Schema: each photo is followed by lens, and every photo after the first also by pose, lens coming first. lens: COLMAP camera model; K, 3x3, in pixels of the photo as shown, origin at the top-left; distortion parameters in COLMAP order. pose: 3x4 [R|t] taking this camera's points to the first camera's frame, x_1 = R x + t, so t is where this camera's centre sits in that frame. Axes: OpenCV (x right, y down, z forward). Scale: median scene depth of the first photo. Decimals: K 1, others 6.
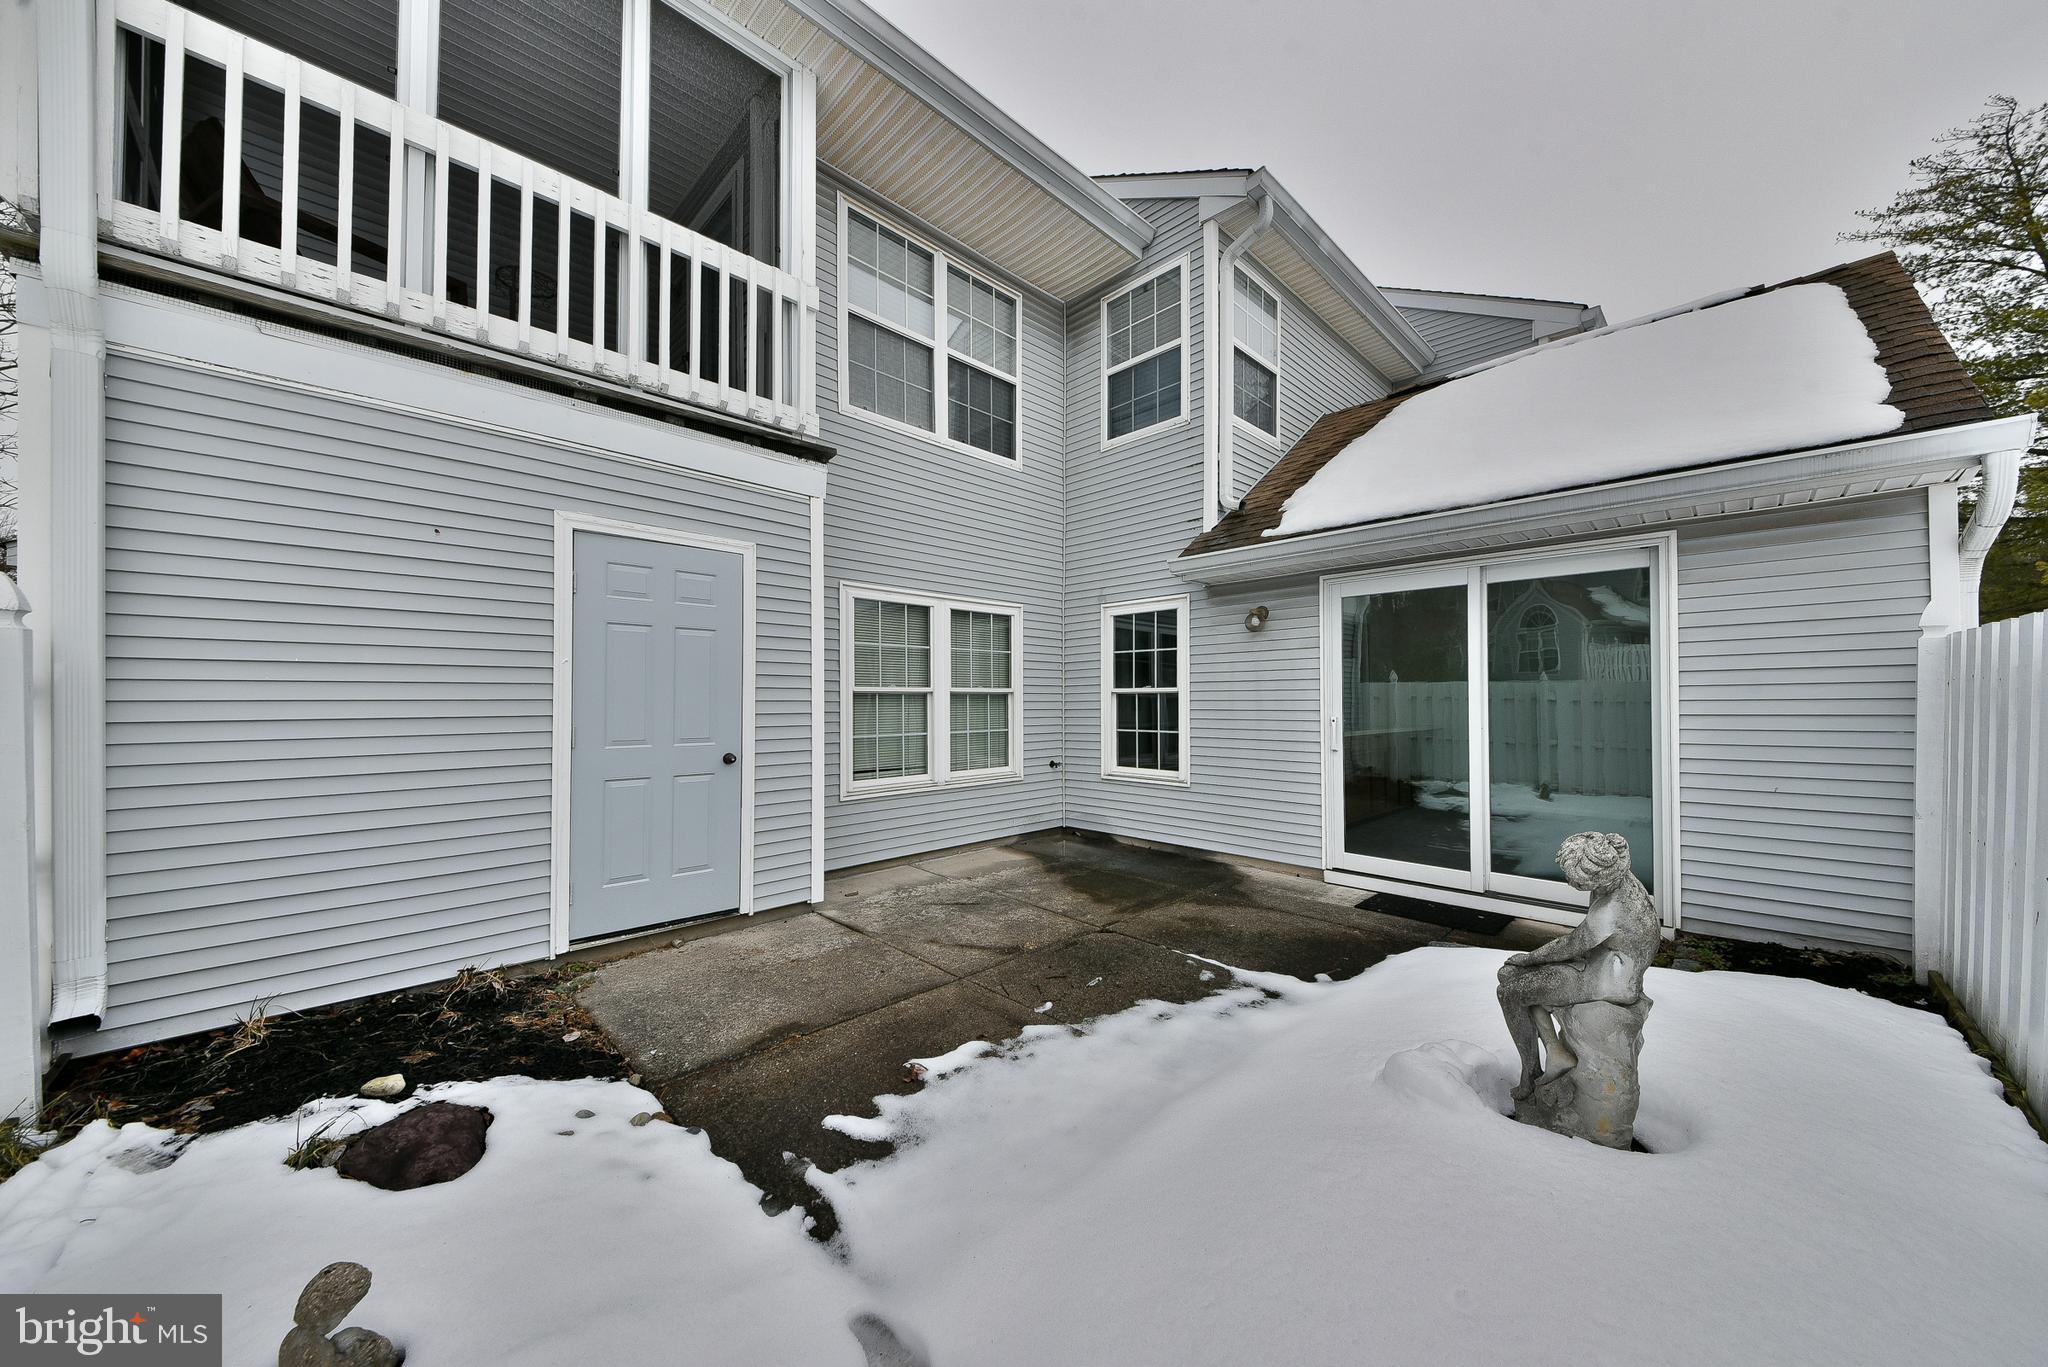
lens RADIAL K [[707.6, 0, 1028.0], [0, 707.6, 695.7], [0, 0, 1]] dist [0.005585, -0.001877]
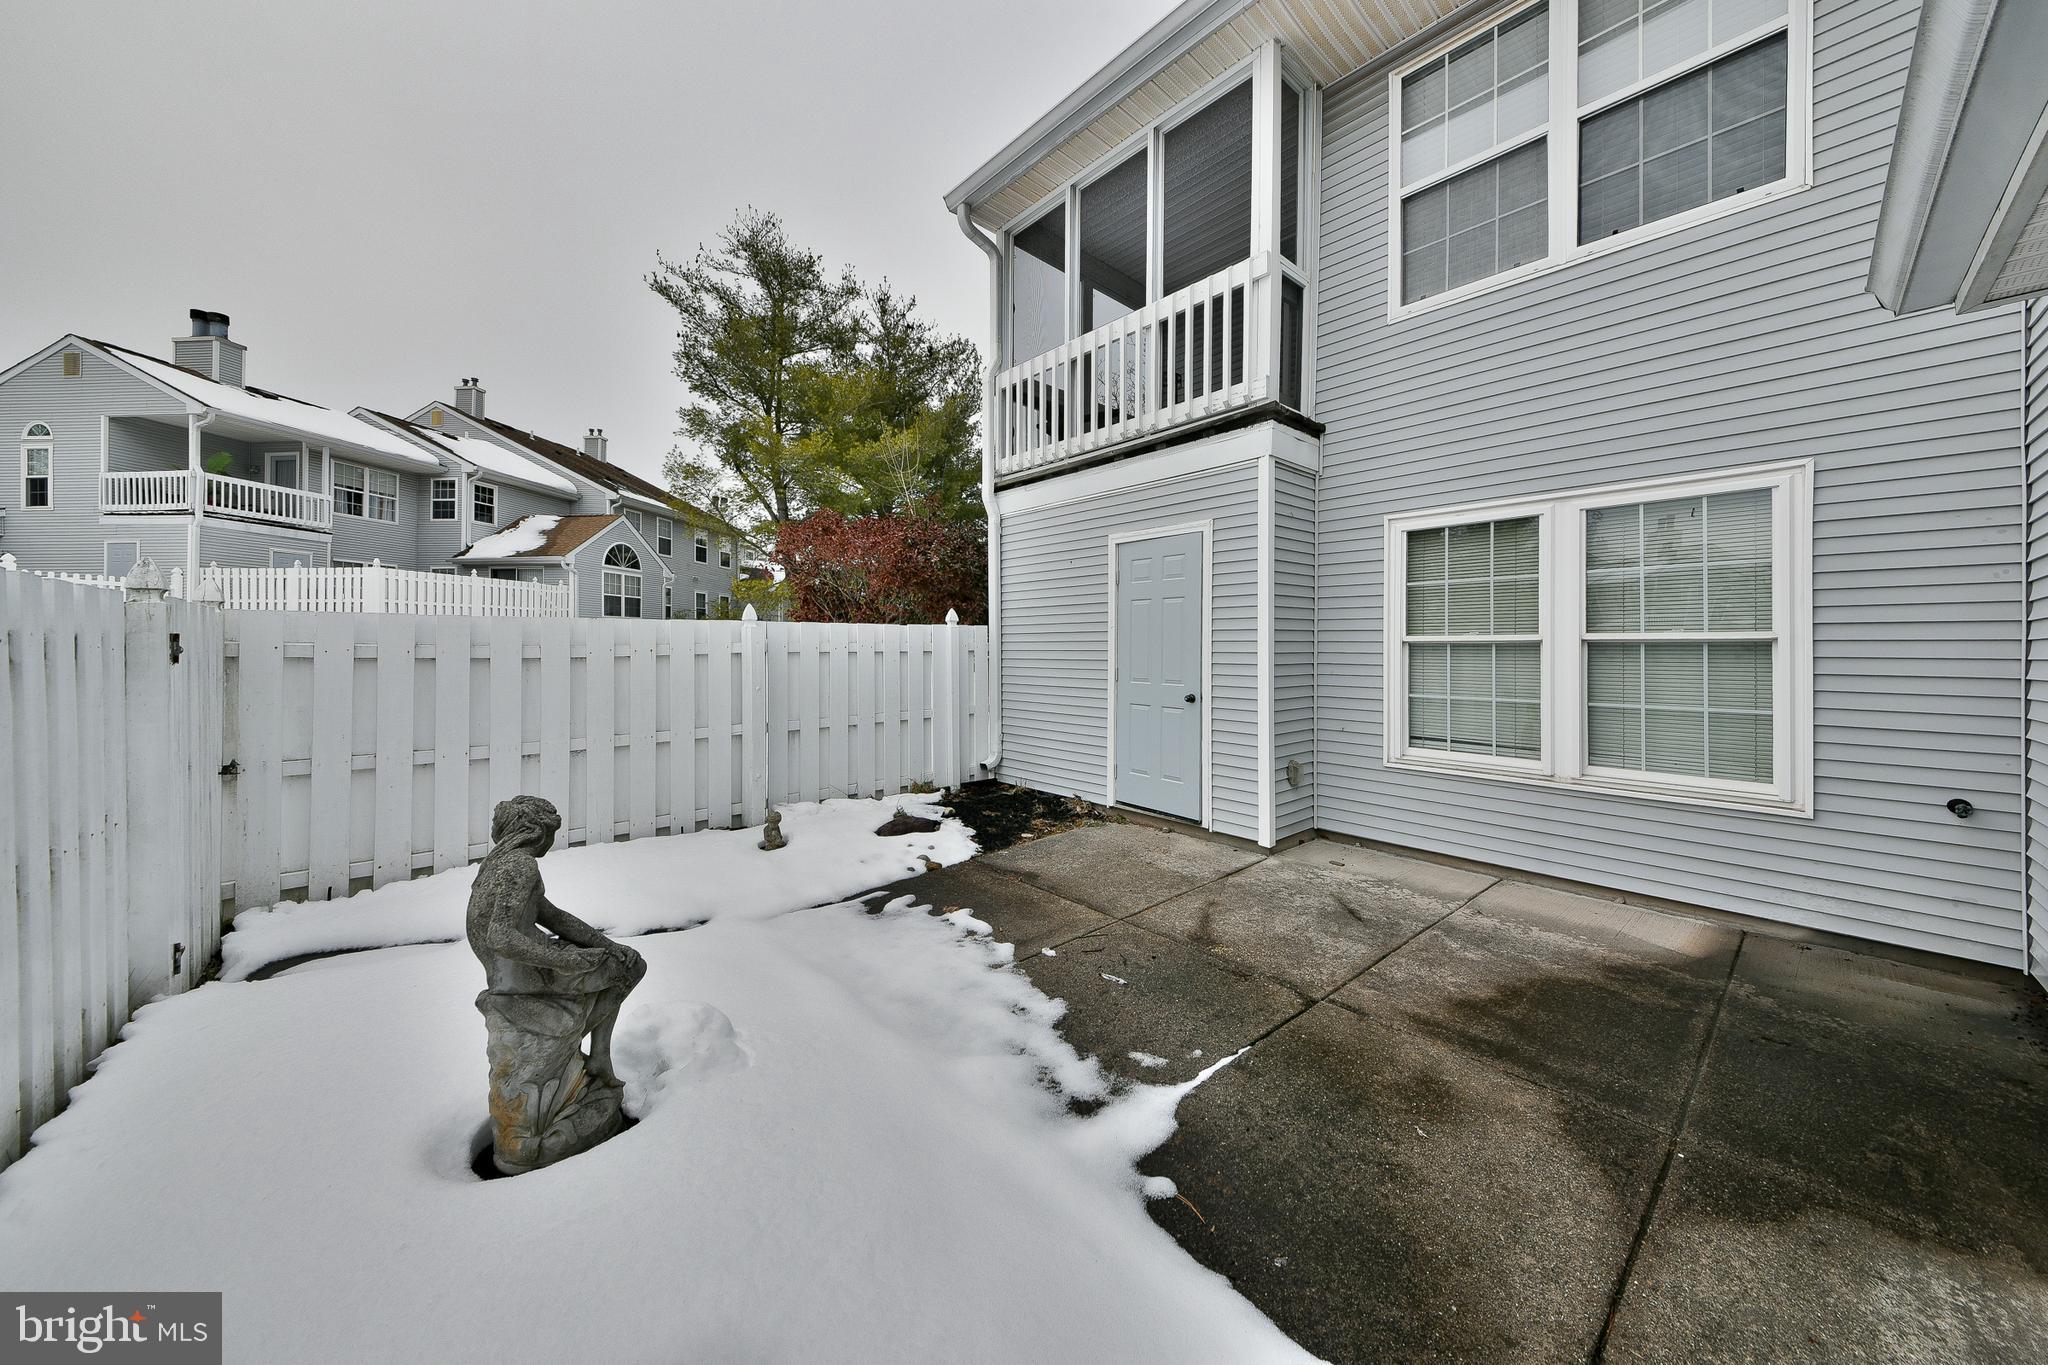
lens RADIAL K [[695.2, 0, 1048.5], [0, 695.2, 638.3], [0, 0, 1]] dist [-0.000688, -0.000681]
pose [[-0.038431, -0.011433, -0.999196, 0.713553], [0.004149, 0.999924, -0.011601, -0.001891], [0.999253, -0.004592, -0.038381, 0.717332]]
